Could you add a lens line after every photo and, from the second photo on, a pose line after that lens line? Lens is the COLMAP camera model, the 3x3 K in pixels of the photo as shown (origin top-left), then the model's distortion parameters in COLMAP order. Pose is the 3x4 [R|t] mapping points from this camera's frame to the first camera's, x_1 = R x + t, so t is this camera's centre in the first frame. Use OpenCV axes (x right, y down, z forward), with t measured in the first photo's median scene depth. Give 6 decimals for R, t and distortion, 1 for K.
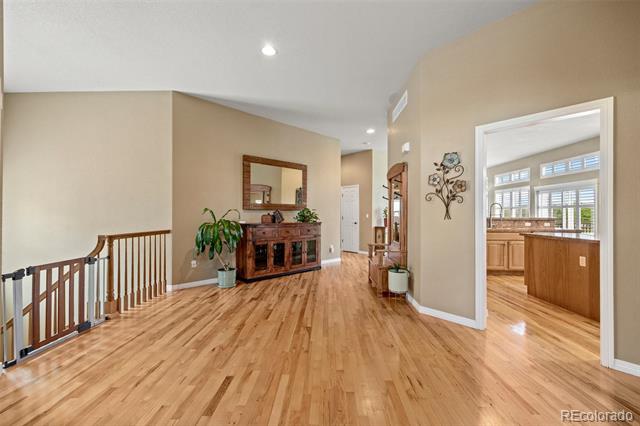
lens RADIAL K [[247.8, 0, 326.3], [0, 247.8, 212.4], [0, 0, 1]] dist [-0.001082, -0.000451]
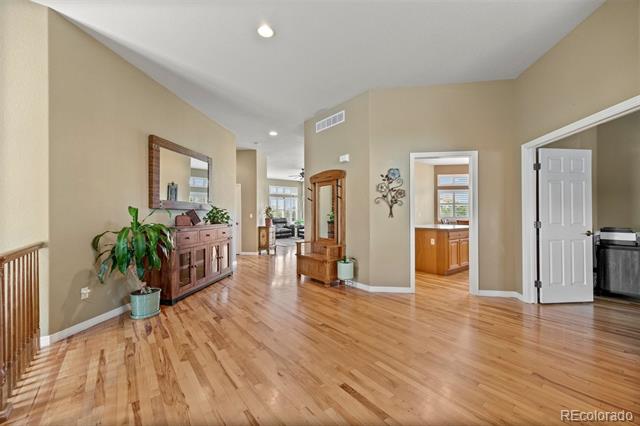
lens RADIAL K [[247.8, 0, 306.4], [0, 247.8, 211.4], [0, 0, 1]] dist [-0.001082, -0.000451]
pose [[0.789524, 0.003150, 0.613712, -0.497115], [-0.000312, 0.999989, -0.004731, 0.000769], [-0.613720, 0.003544, 0.789516, 0.152587]]
